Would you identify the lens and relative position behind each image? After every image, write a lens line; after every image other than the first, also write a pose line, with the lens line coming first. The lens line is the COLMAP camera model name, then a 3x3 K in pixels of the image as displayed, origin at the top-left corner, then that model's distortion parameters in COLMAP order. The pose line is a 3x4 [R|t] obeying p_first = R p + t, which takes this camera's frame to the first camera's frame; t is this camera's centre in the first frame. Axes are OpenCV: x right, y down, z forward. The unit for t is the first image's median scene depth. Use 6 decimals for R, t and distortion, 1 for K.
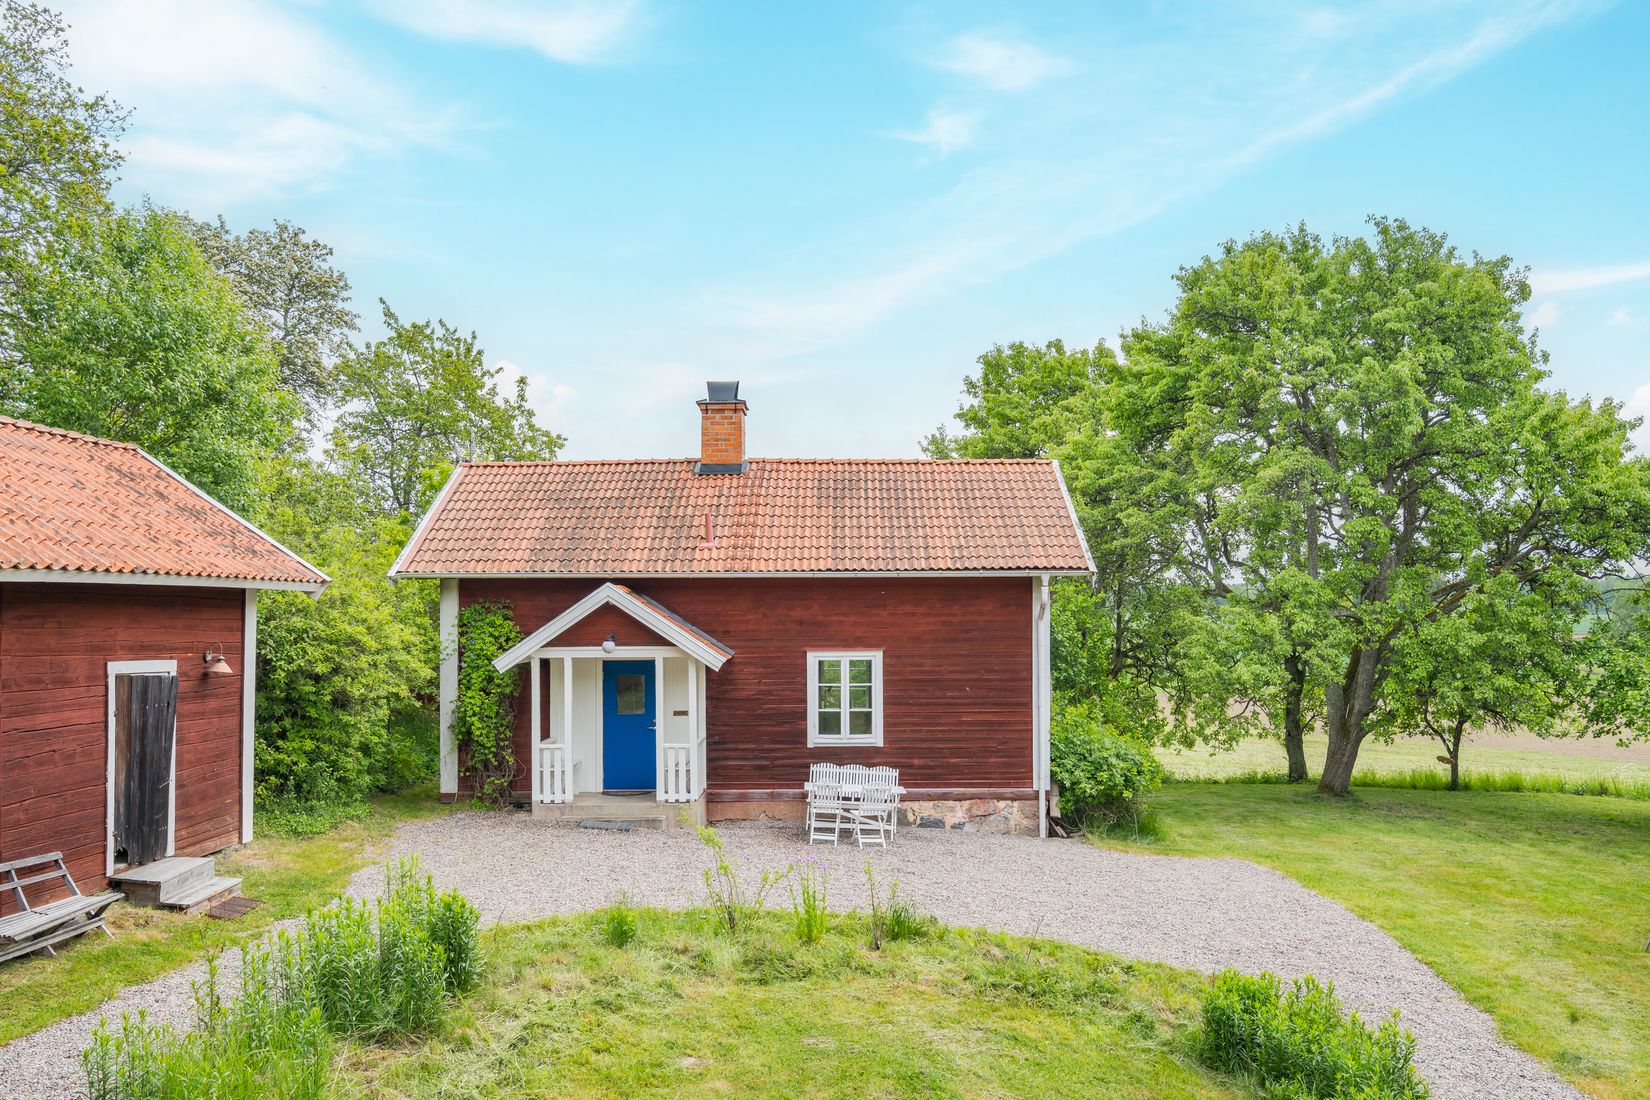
lens RADIAL K [[1293.1, 0, 830.0], [0, 1293.1, 605.9], [0, 0, 1]] dist [-0.004957, -0.003522]
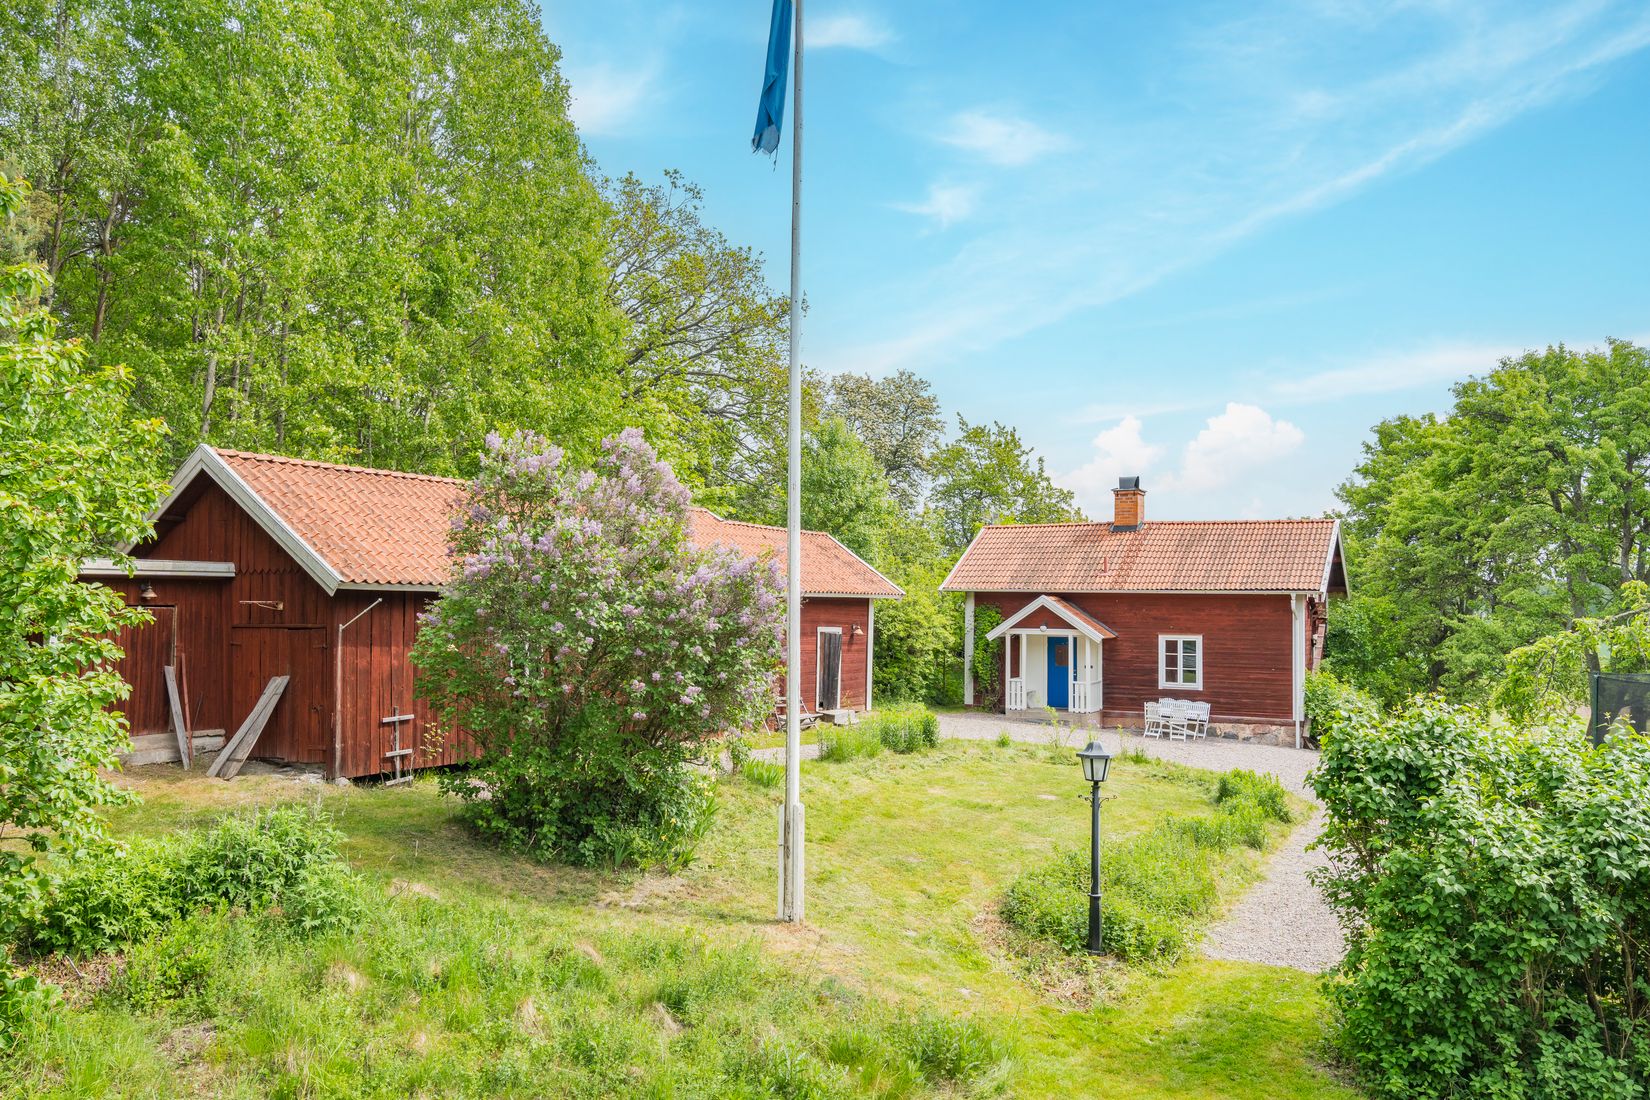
lens RADIAL K [[1293.1, 0, 830.0], [0, 1293.1, 605.9], [0, 0, 1]] dist [-0.004957, -0.003522]
pose [[0.888405, 0.016749, -0.458756, 0.400673], [-0.014770, 0.999860, 0.007901, -0.011870], [0.458824, -0.000243, 0.888527, -0.796559]]
